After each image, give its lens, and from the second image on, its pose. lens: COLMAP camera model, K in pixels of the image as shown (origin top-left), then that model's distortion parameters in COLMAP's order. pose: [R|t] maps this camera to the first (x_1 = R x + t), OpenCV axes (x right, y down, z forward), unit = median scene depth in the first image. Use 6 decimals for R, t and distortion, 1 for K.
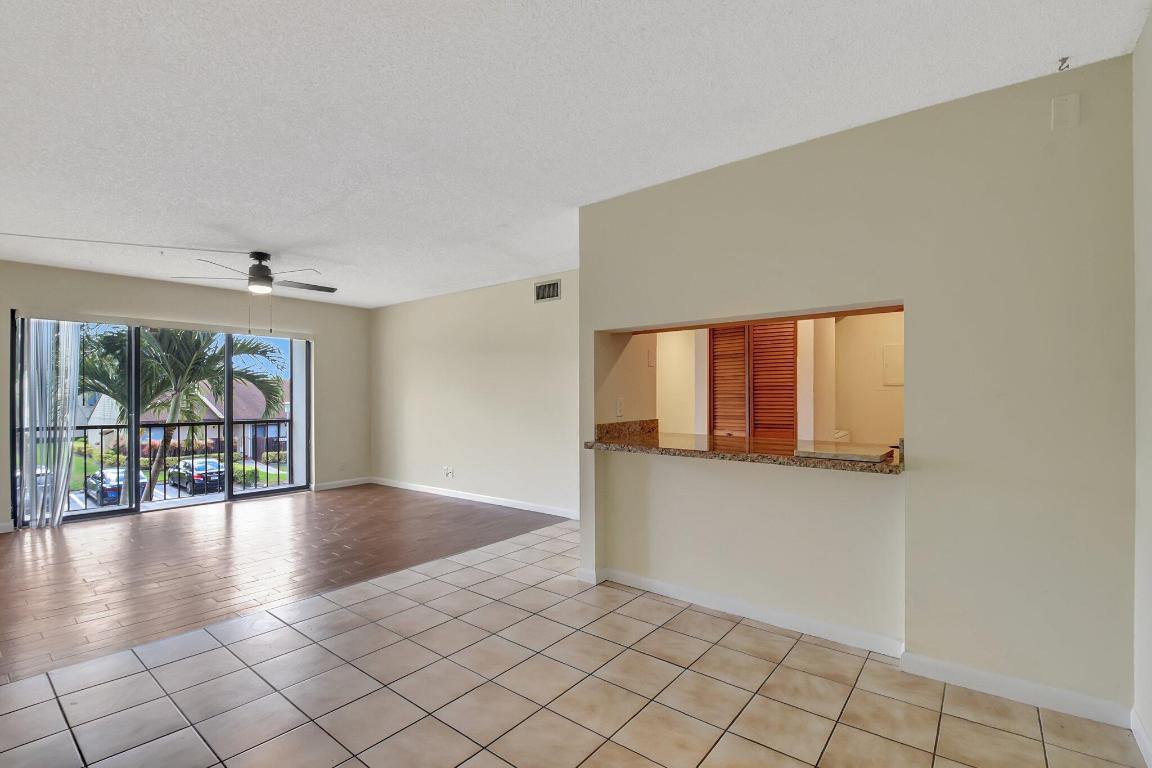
lens RADIAL K [[519.9, 0, 569.8], [0, 519.9, 392.1], [0, 0, 1]] dist [0.046748, -0.046674]
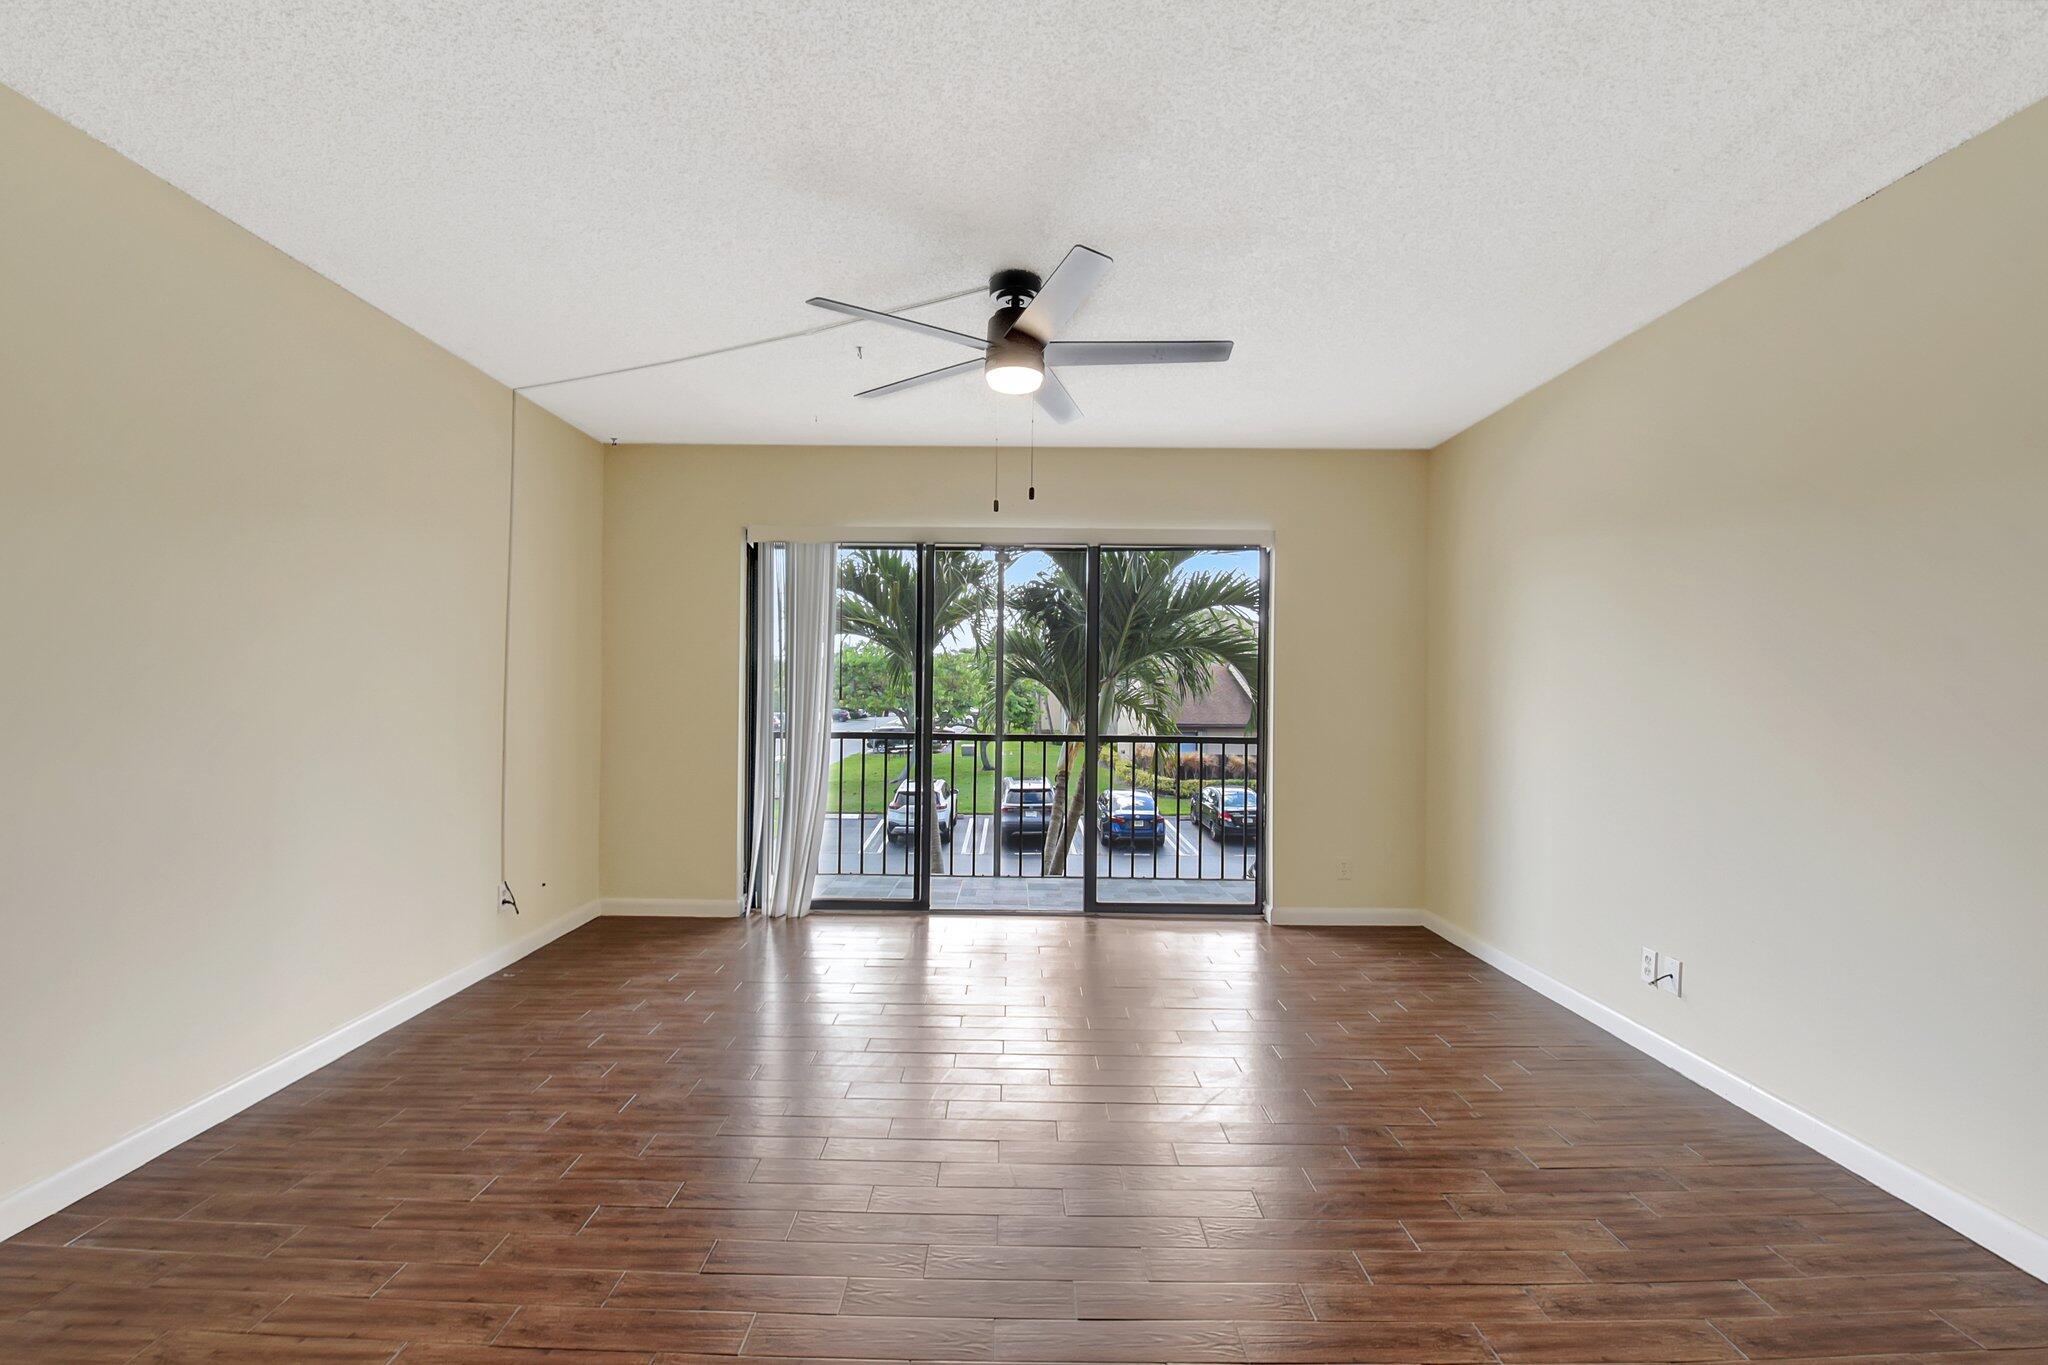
lens RADIAL K [[906.8, 0, 1022.2], [0, 906.8, 686.3], [0, 0, 1]] dist [0.013147, -0.015548]
pose [[0.635962, 0.009032, -0.771668, -0.075432], [-0.007109, 0.999958, 0.005845, 0.005174], [0.771688, 0.001768, 0.635999, 0.411269]]
